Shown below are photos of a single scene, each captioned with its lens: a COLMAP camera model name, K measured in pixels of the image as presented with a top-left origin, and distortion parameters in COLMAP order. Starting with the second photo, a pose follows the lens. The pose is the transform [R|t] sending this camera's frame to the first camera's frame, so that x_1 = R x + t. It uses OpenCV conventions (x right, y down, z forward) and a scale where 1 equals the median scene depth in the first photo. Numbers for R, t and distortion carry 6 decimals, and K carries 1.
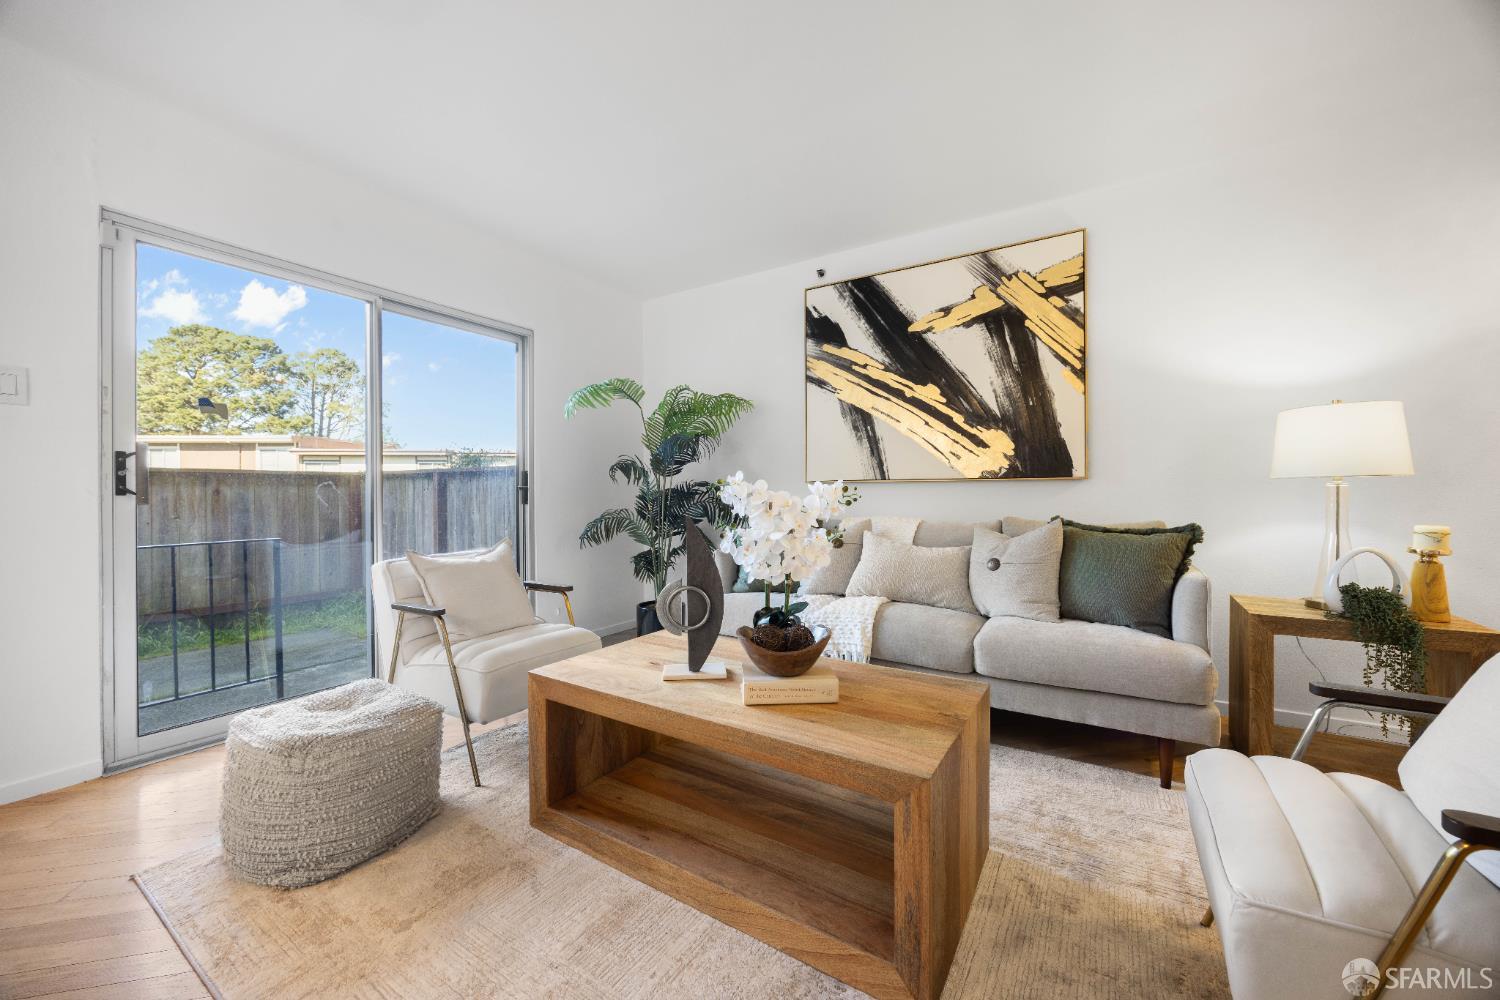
lens RADIAL K [[572.9, 0, 746.3], [0, 572.9, 505.5], [0, 0, 1]] dist [-0.003146, -0.000342]
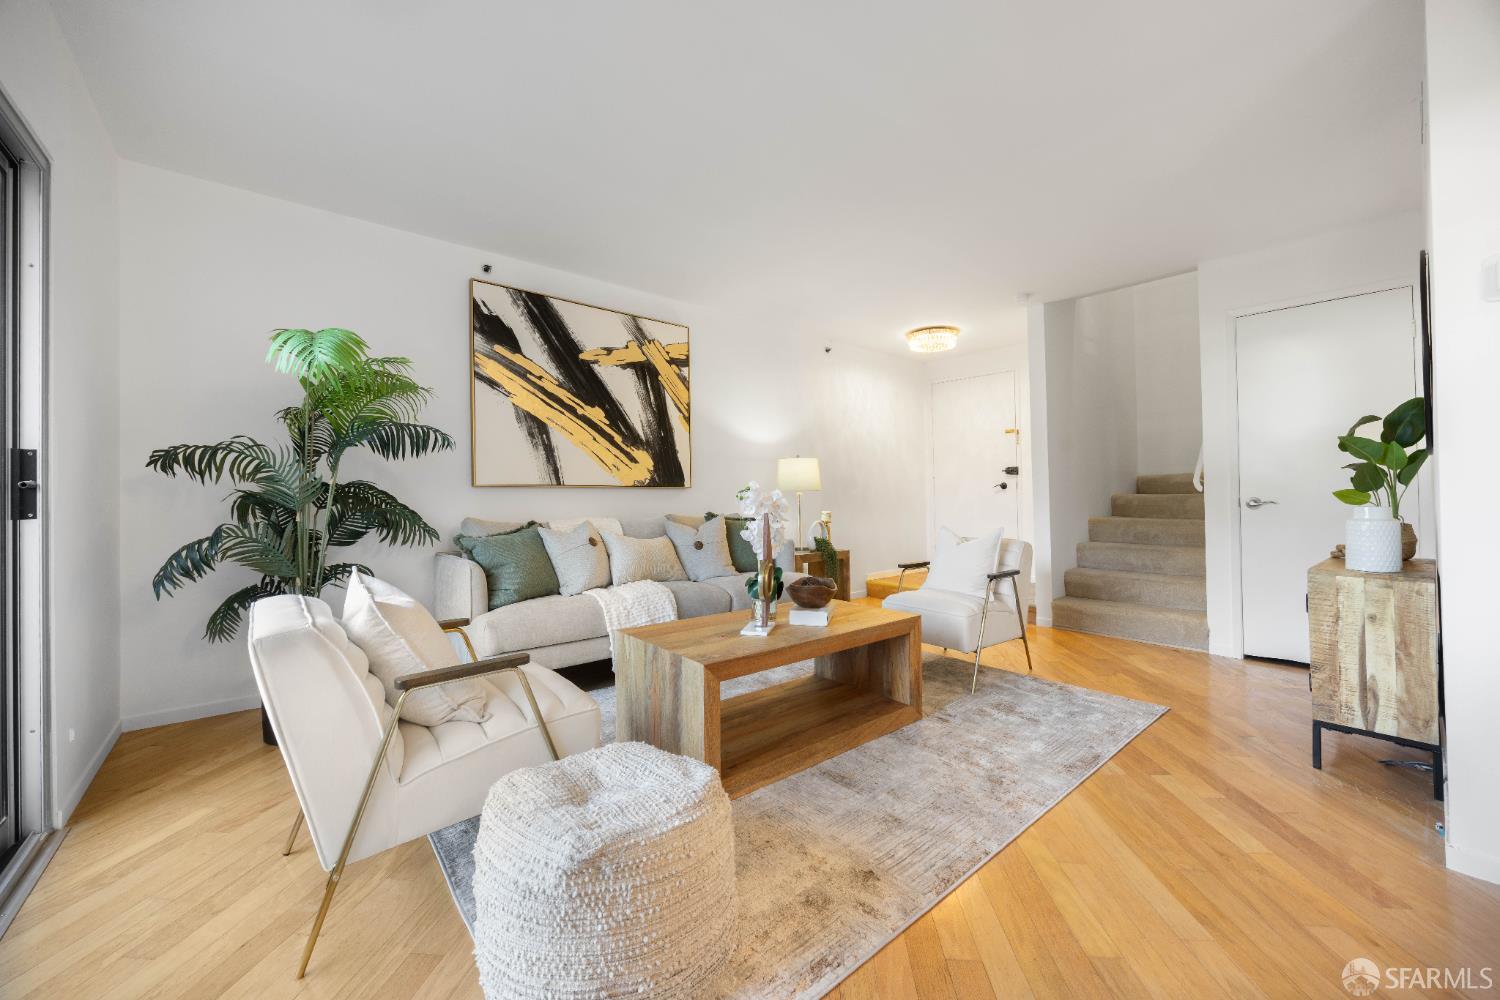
lens RADIAL K [[572.9, 0, 759.7], [0, 572.9, 493.4], [0, 0, 1]] dist [-0.003146, -0.000342]
pose [[0.291259, 0.006256, 0.956624, -0.707191], [0.019927, 0.999722, -0.012605, -0.007896], [-0.956437, 0.022734, 0.291053, 0.314982]]
